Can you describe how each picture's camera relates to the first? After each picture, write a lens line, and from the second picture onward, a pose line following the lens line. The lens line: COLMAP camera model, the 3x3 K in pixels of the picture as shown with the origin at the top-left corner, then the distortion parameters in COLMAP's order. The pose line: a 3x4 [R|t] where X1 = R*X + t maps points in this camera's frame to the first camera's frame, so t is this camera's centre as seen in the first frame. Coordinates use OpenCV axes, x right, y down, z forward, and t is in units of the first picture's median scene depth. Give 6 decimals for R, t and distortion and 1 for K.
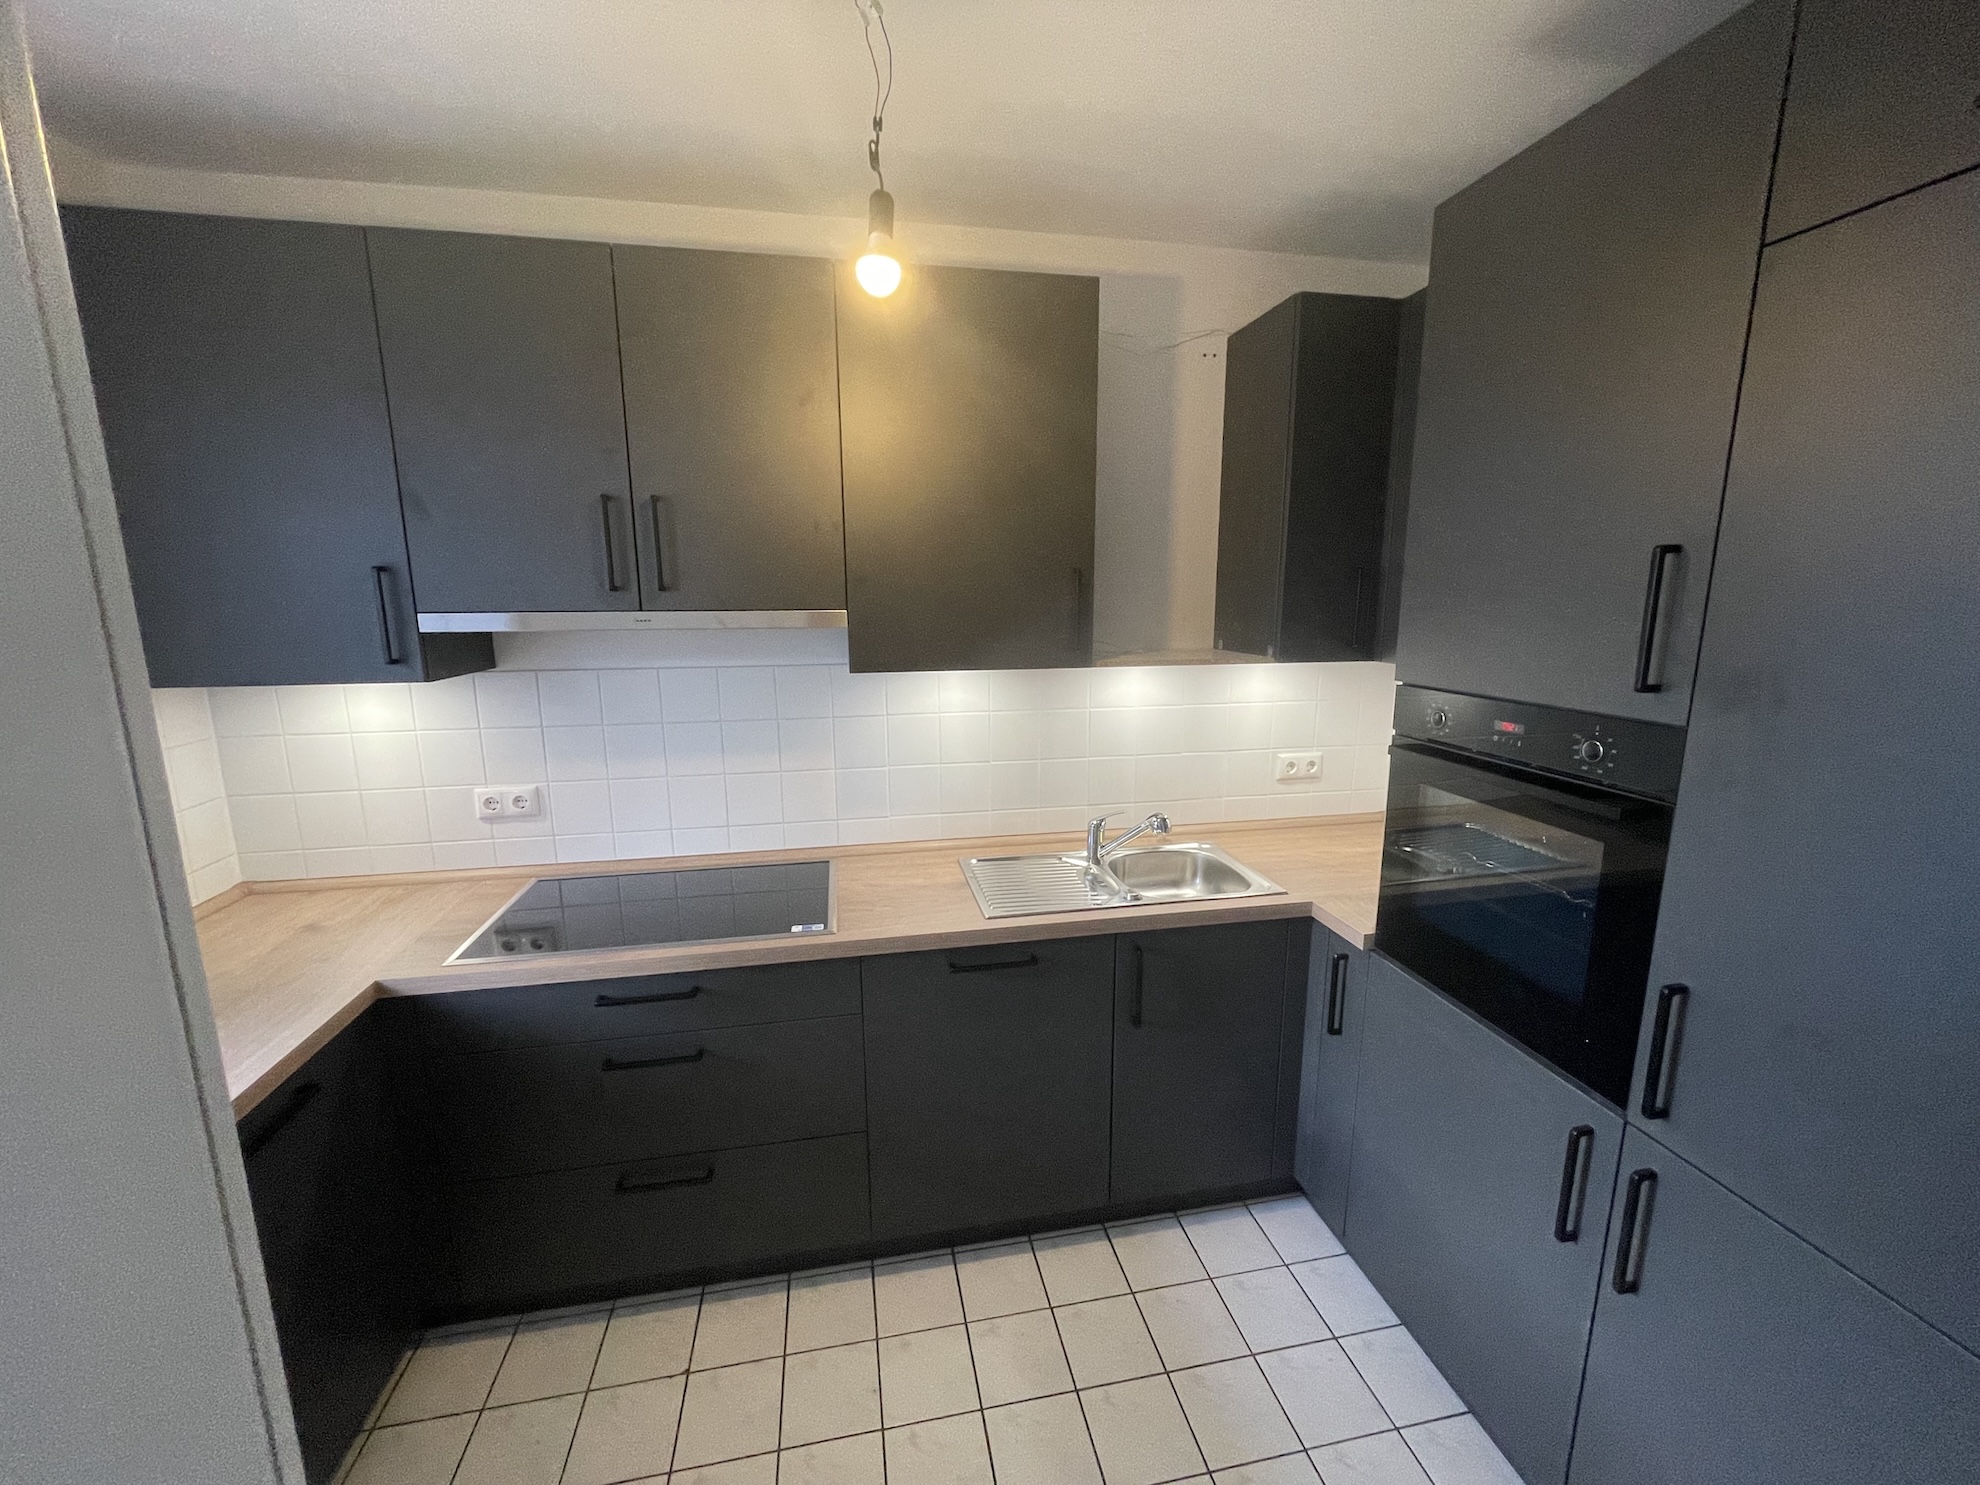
lens RADIAL K [[798.2, 0, 990.0], [0, 798.2, 742.5], [0, 0, 1]] dist [0.000454, -0.000646]
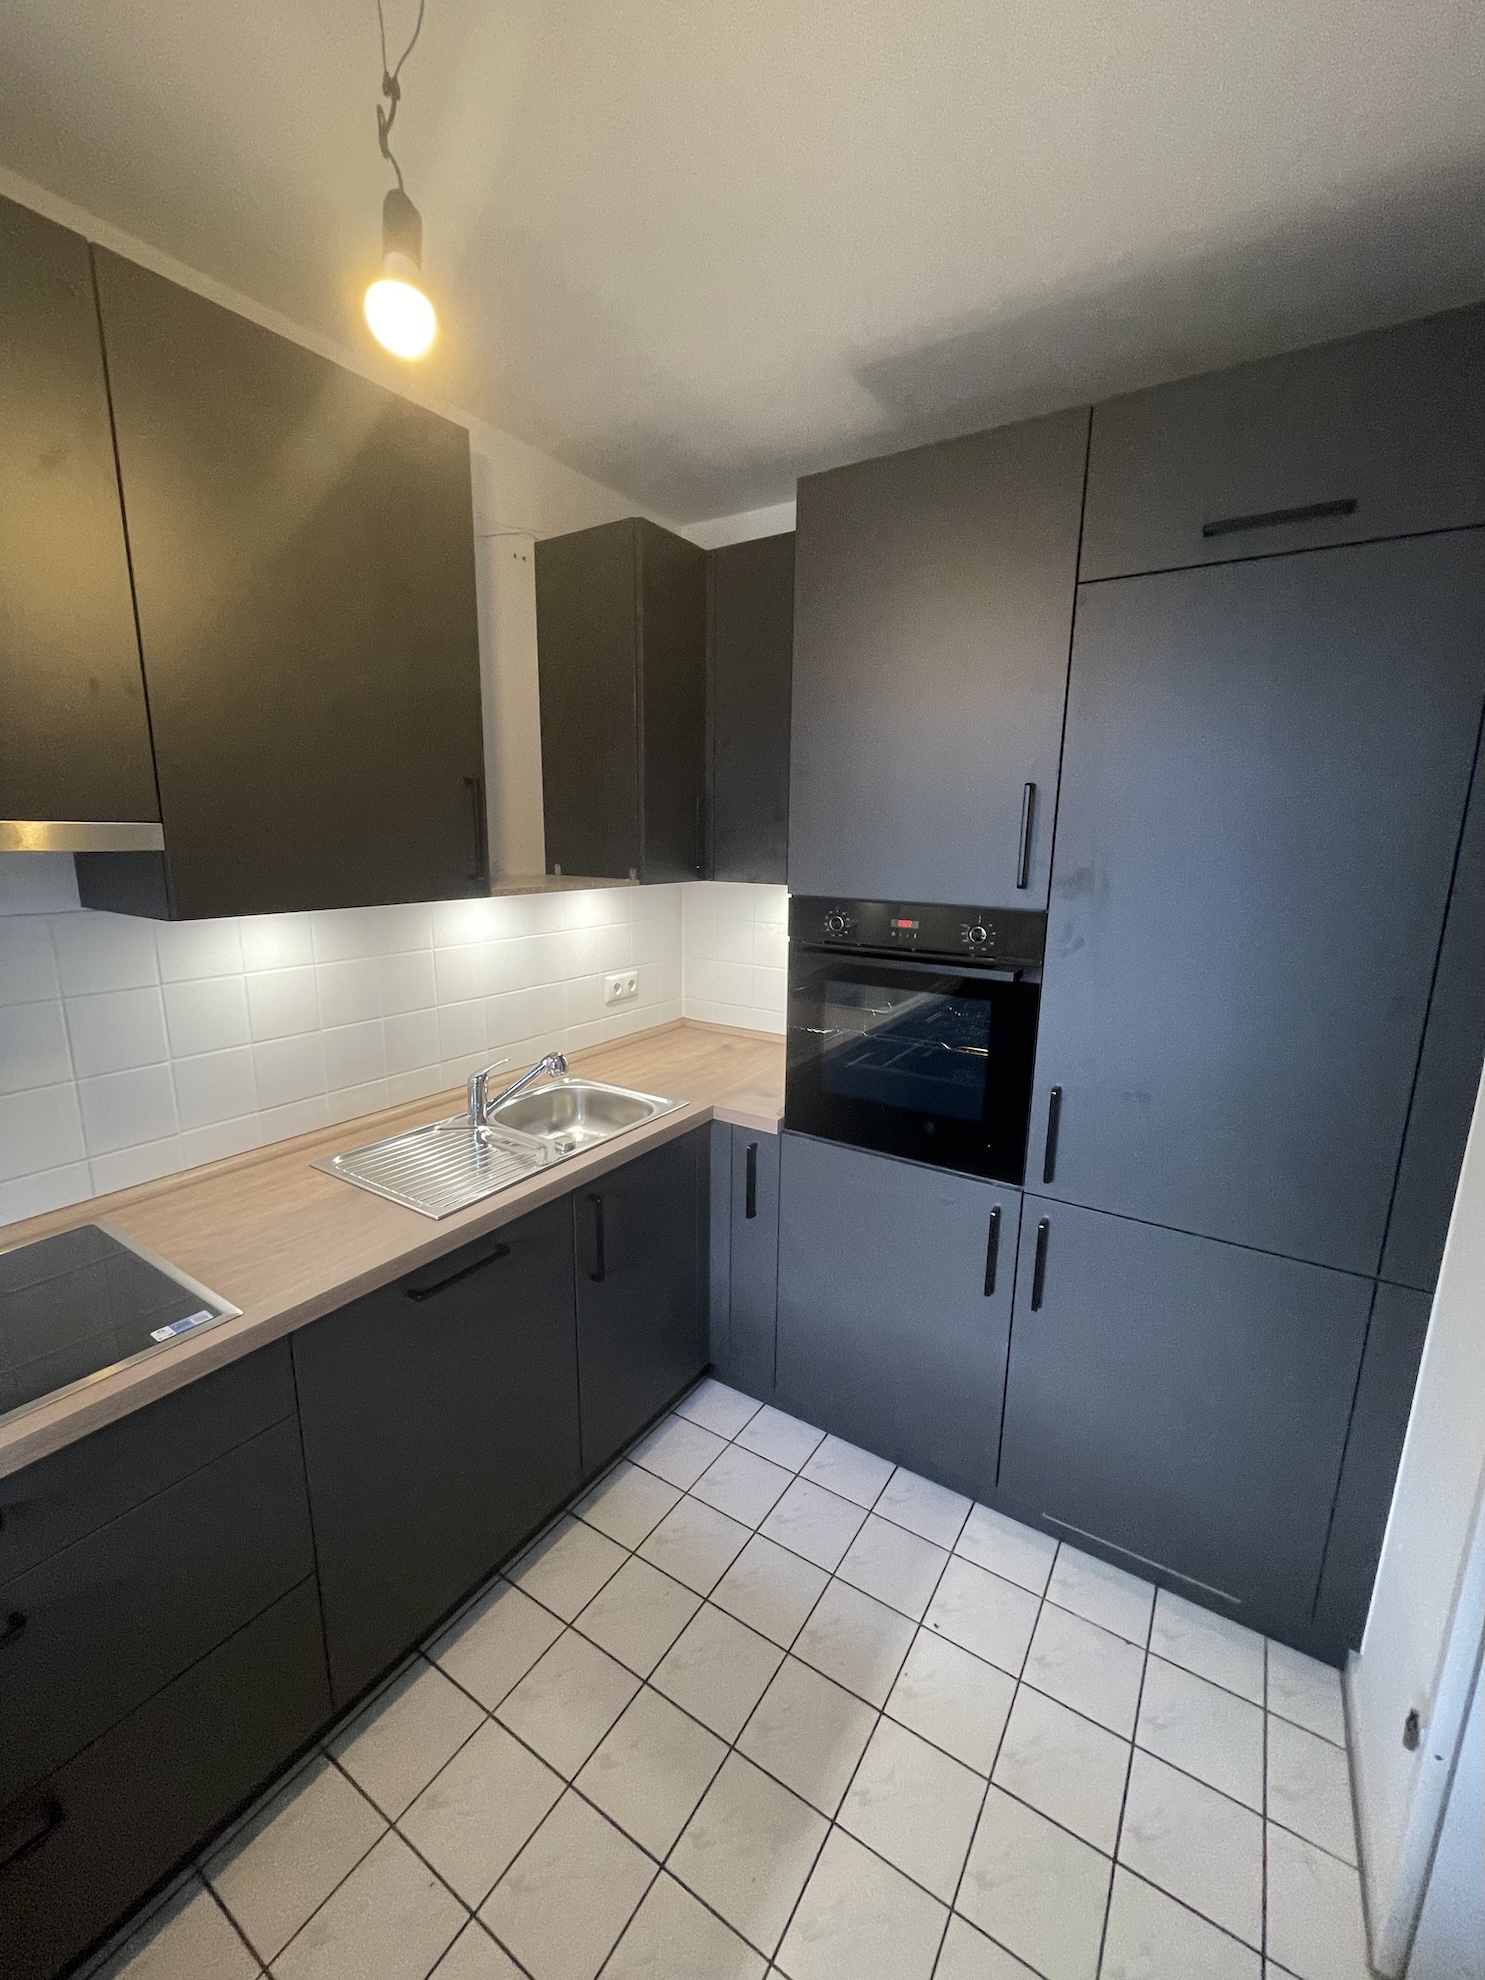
lens RADIAL K [[798.2, 0, 742.5], [0, 798.2, 990.0], [0, 0, 1]] dist [0.000454, -0.000646]
pose [[0.693539, -0.127761, 0.709000, -0.325512], [0.116203, 0.991101, 0.064926, -0.020532], [-0.710985, 0.037359, 0.702214, 0.222944]]
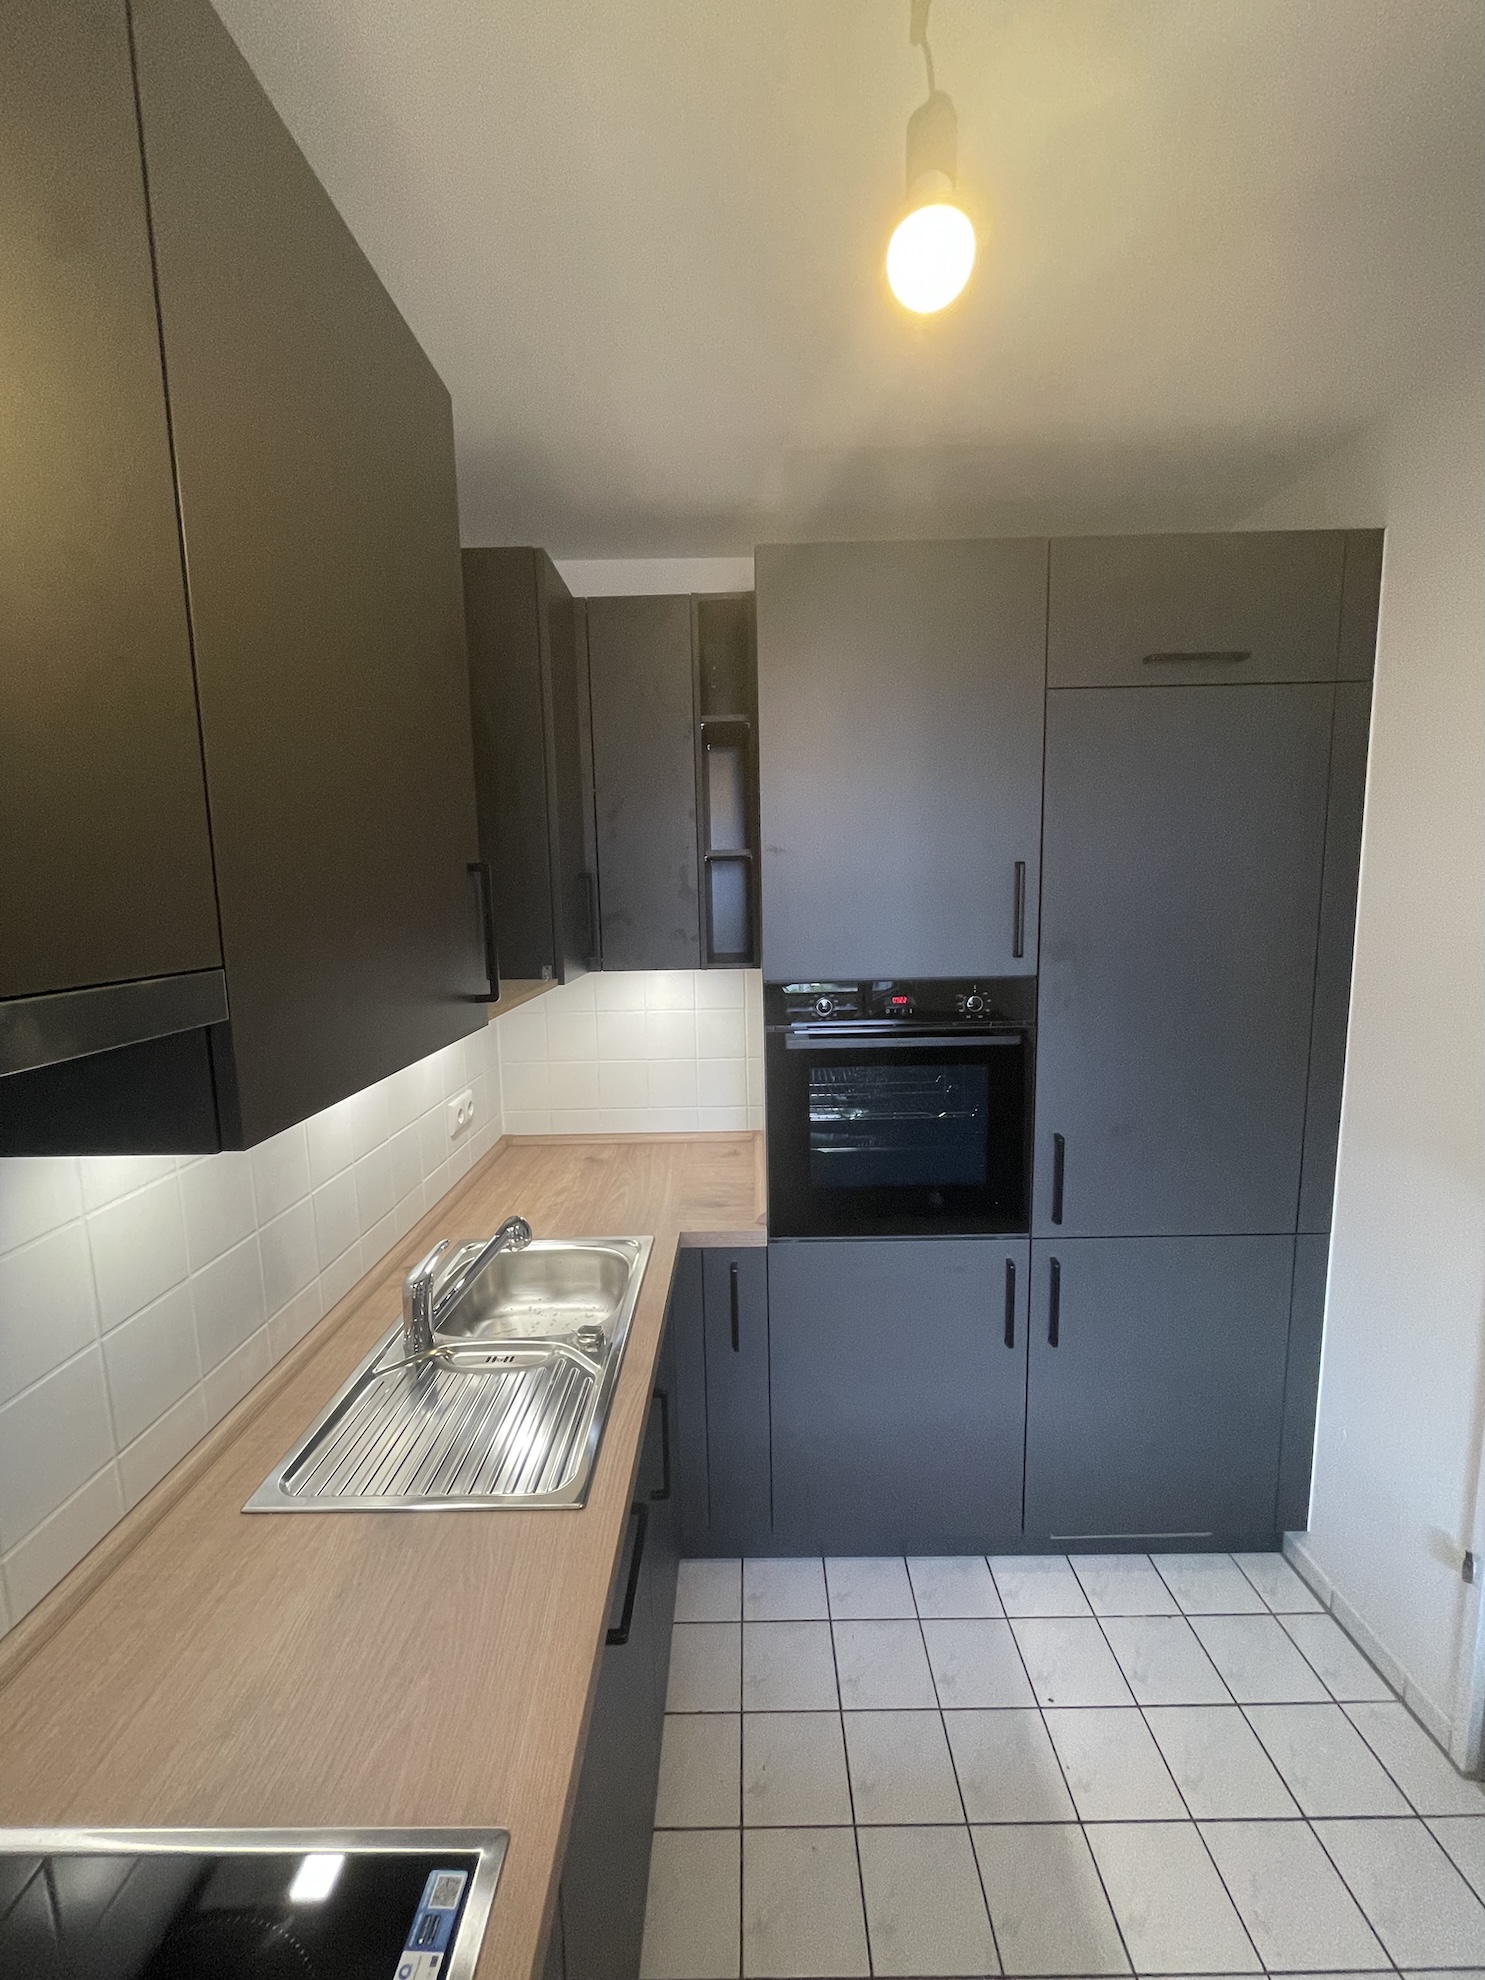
lens RADIAL K [[798.2, 0, 742.5], [0, 798.2, 990.0], [0, 0, 1]] dist [0.000454, -0.000646]
pose [[0.194164, -0.122652, 0.973271, -0.461927], [0.199296, 0.976394, 0.083286, -0.140908], [-0.960511, 0.177798, 0.214024, 0.718904]]
